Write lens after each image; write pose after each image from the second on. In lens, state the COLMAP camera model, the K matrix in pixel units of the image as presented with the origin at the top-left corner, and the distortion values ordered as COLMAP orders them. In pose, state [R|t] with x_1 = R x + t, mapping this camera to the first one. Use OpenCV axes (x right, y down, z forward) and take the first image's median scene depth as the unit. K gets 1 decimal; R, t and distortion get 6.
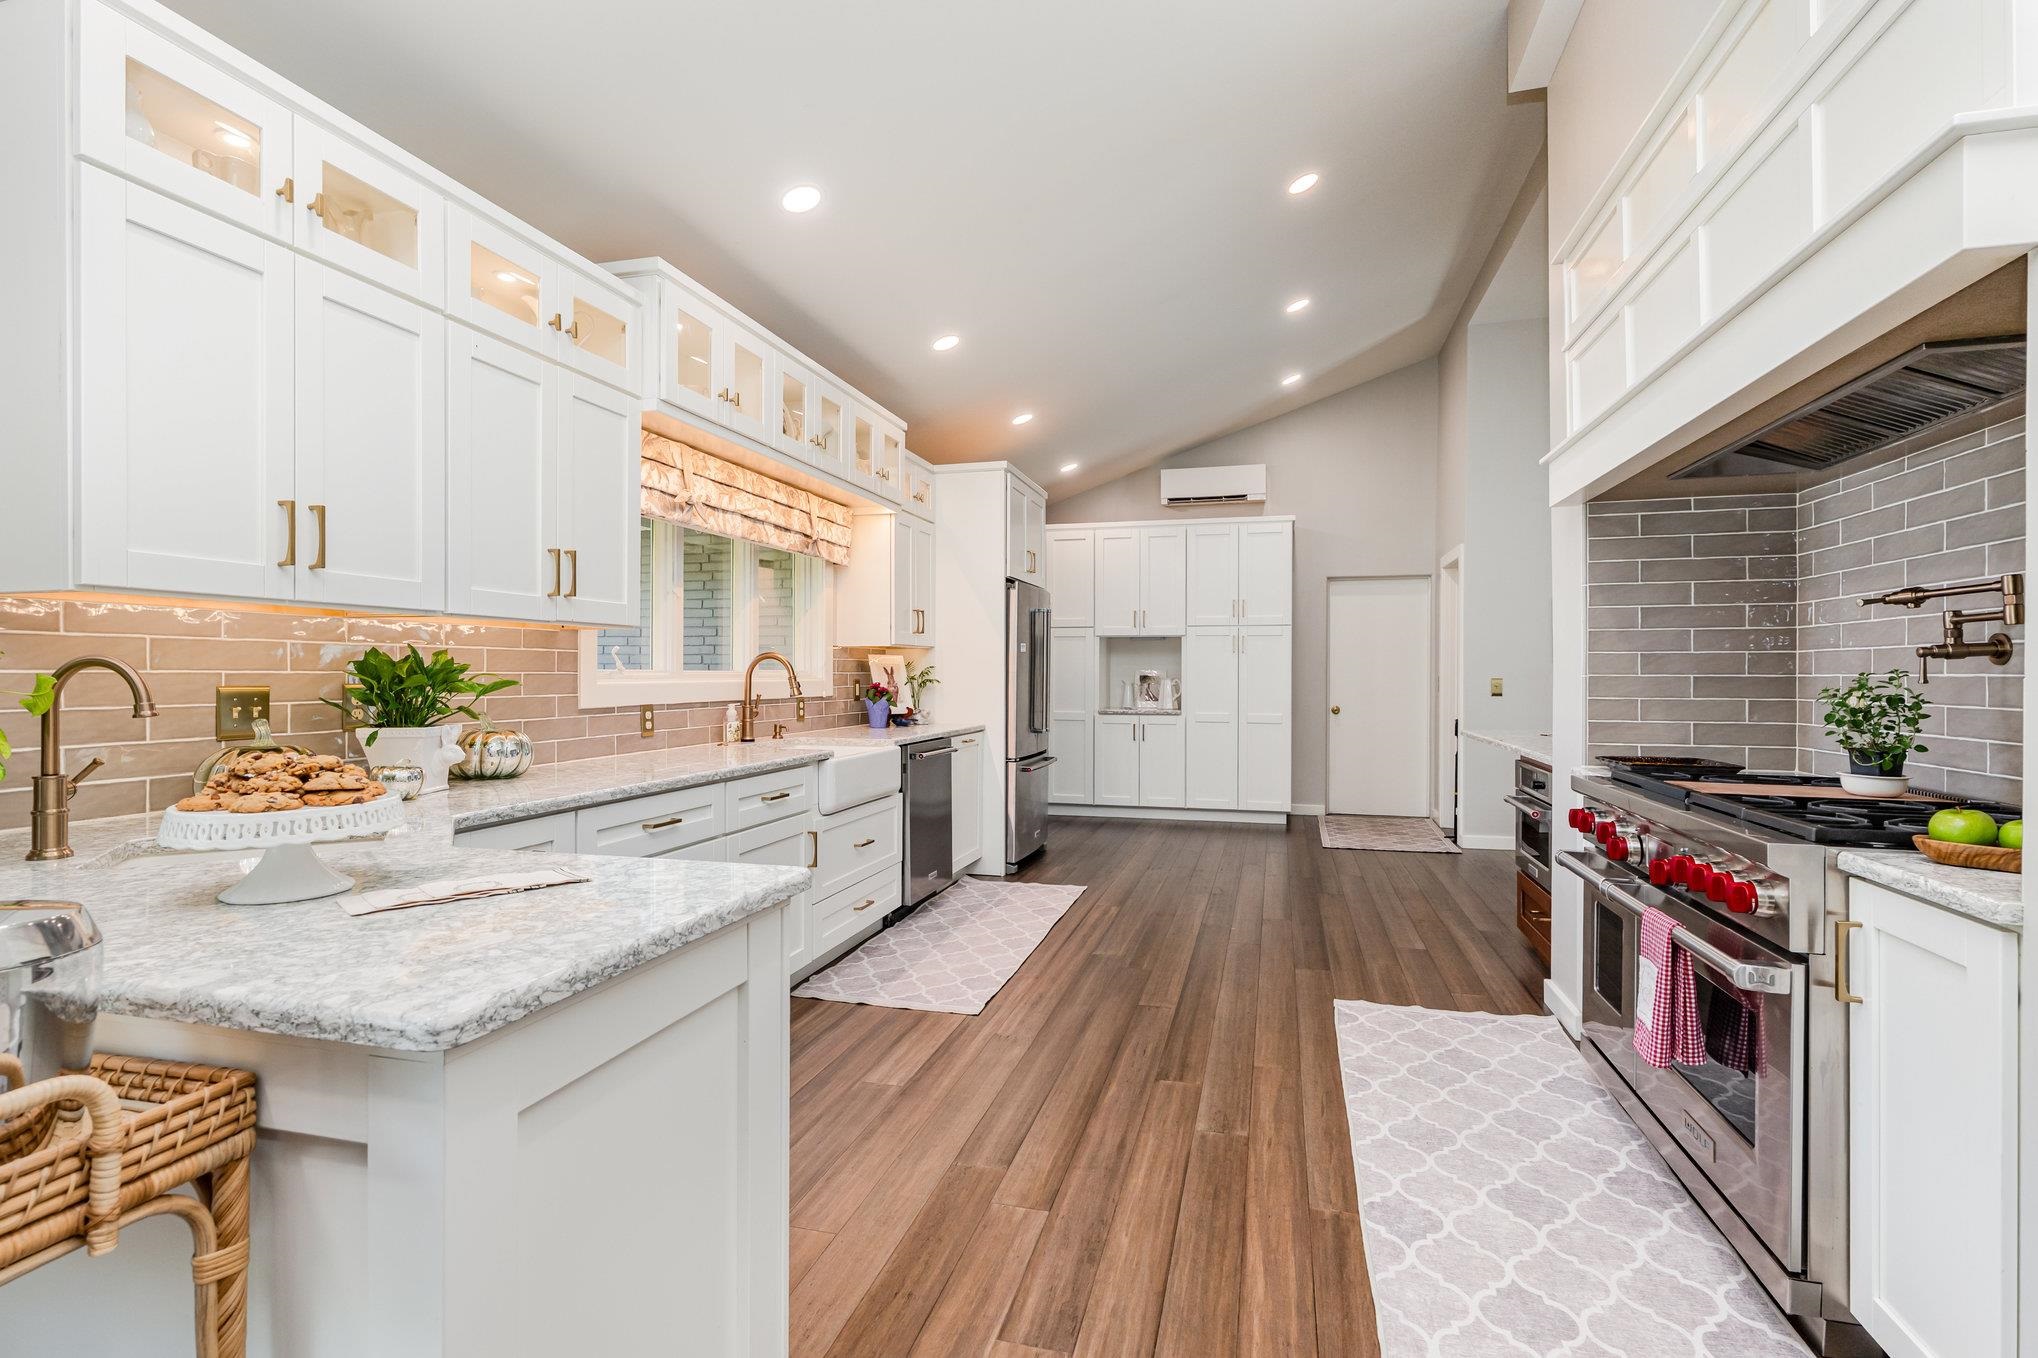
lens RADIAL K [[957.6, 0, 1019.1], [0, 957.6, 678.1], [0, 0, 1]] dist [0.002732, 0.001983]
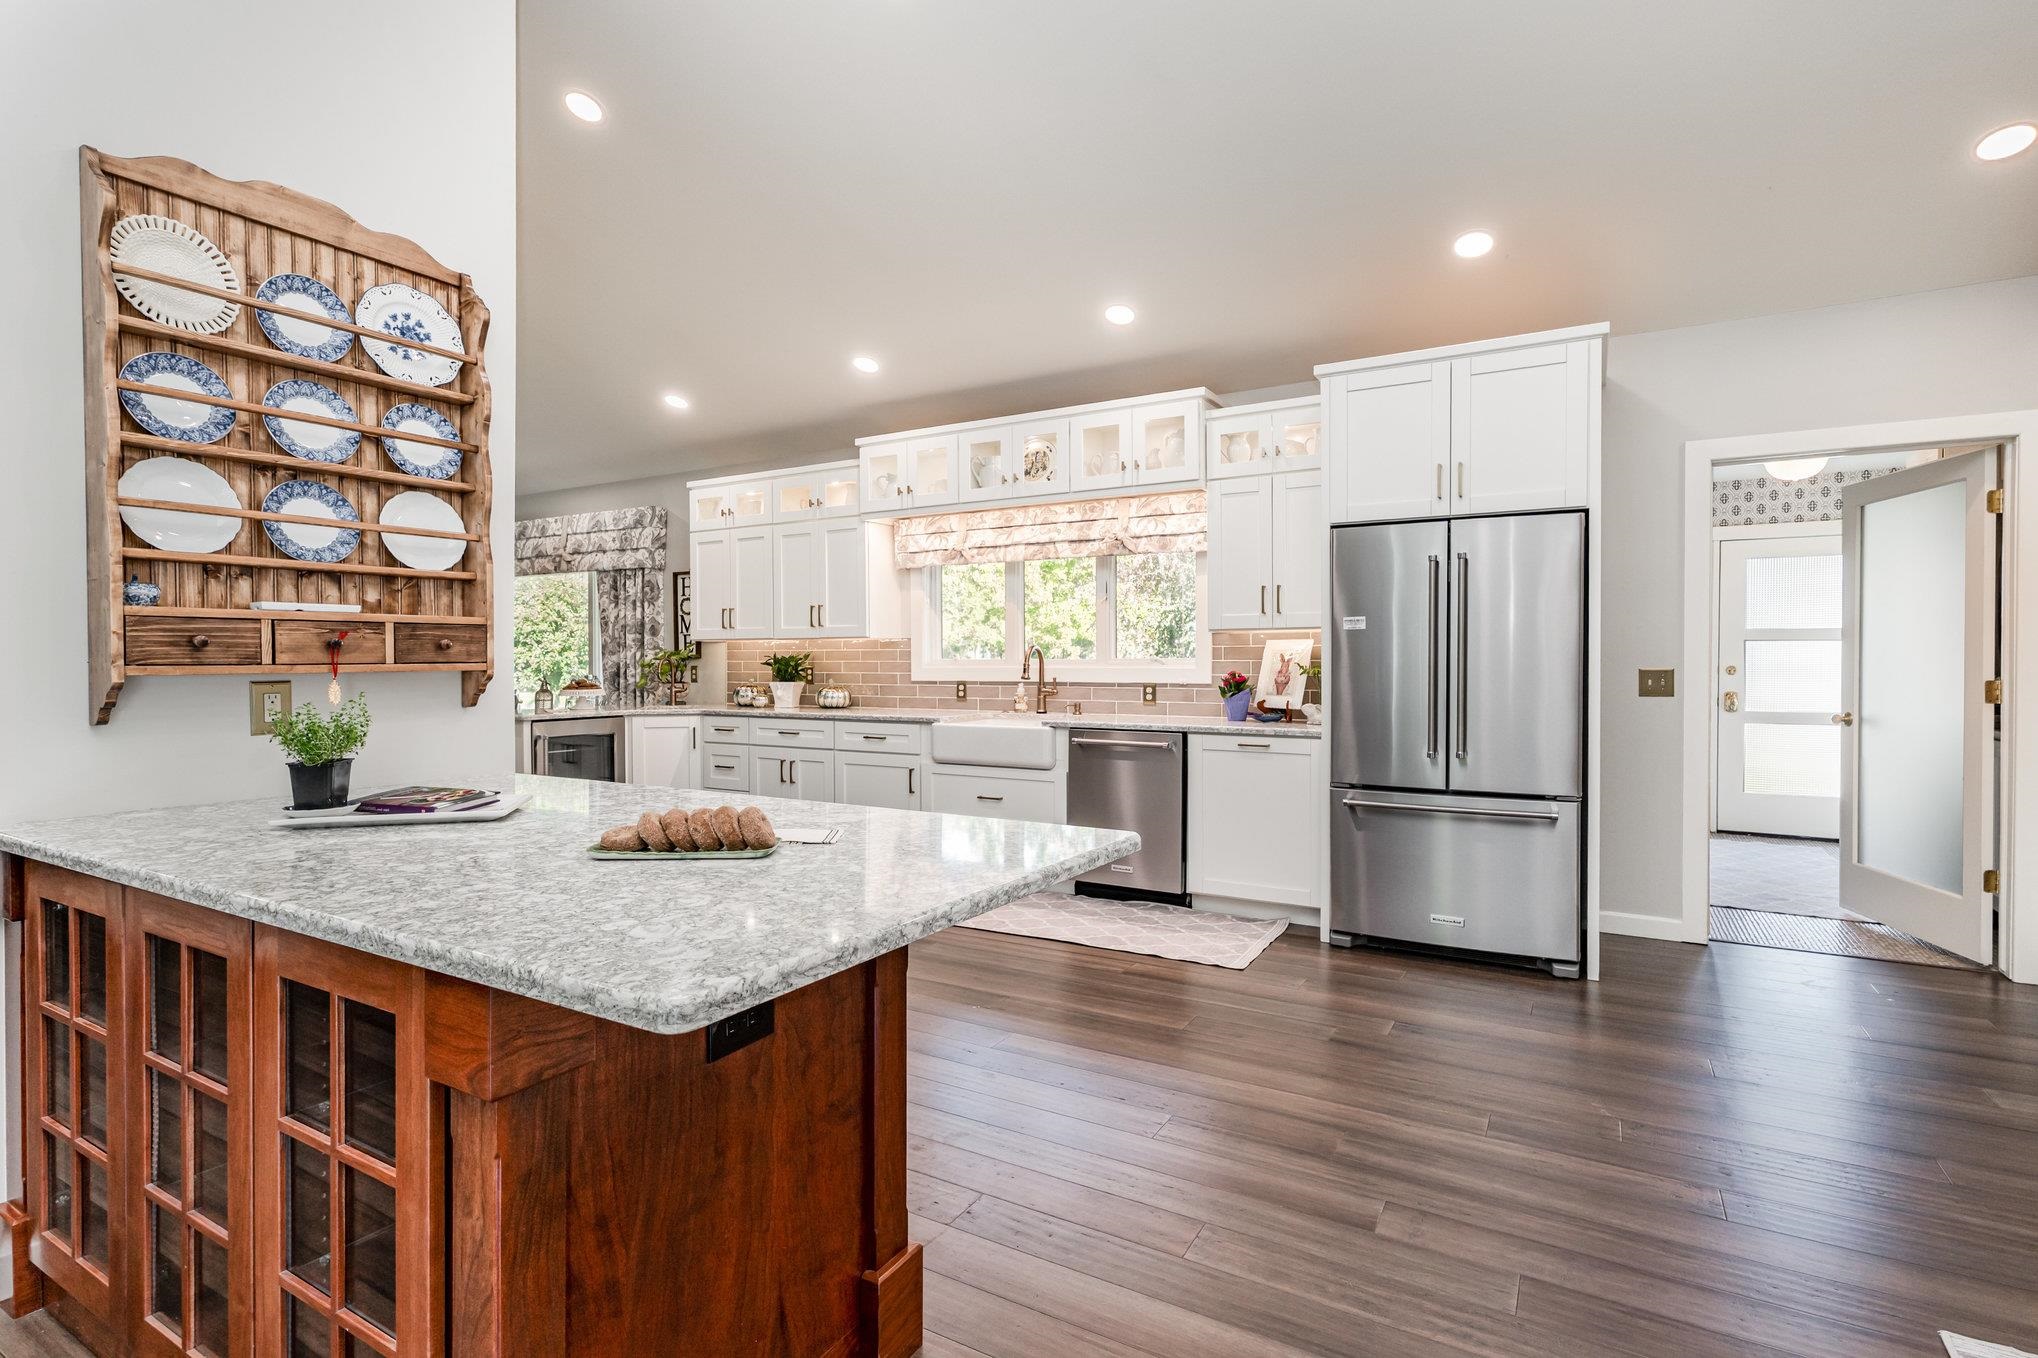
lens RADIAL K [[957.6, 0, 923.2], [0, 957.6, 689.4], [0, 0, 1]] dist [0.002732, 0.001983]
pose [[-0.337995, 0.027333, -0.940751, 1.123057], [-0.001911, 0.999556, 0.029729, -0.005481], [0.941146, 0.011846, -0.337793, 1.437419]]
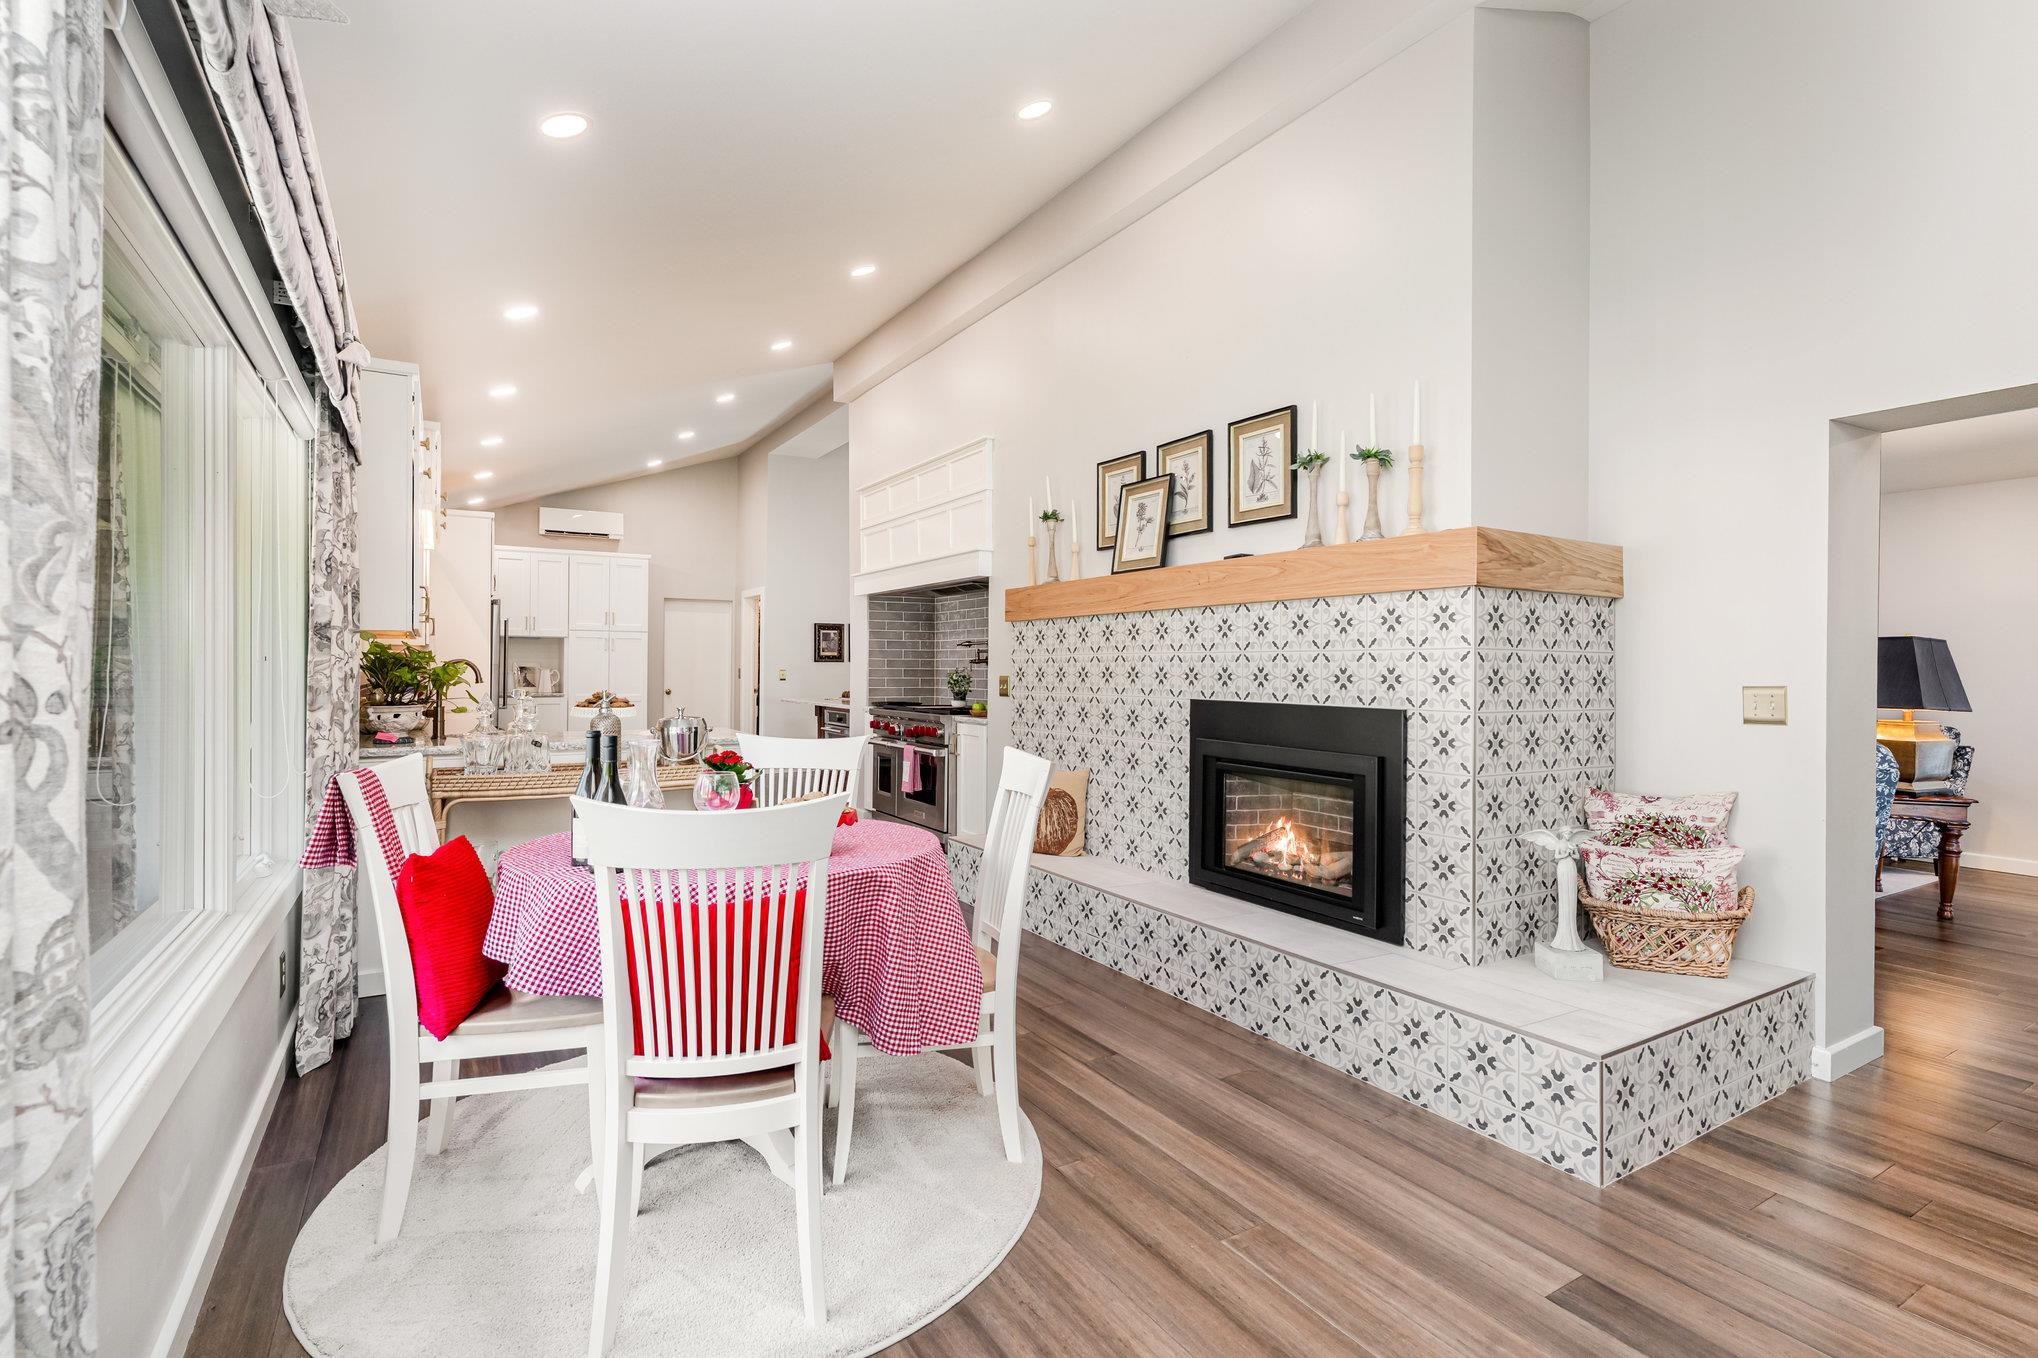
lens RADIAL K [[957.6, 0, 1016.0], [0, 957.6, 672.5], [0, 0, 1]] dist [0.002732, 0.001983]
pose [[0.692842, -0.001565, 0.721088, -0.729123], [-0.001443, 0.999993, 0.003558, -0.001561], [-0.721088, -0.003506, 0.692835, -0.765921]]
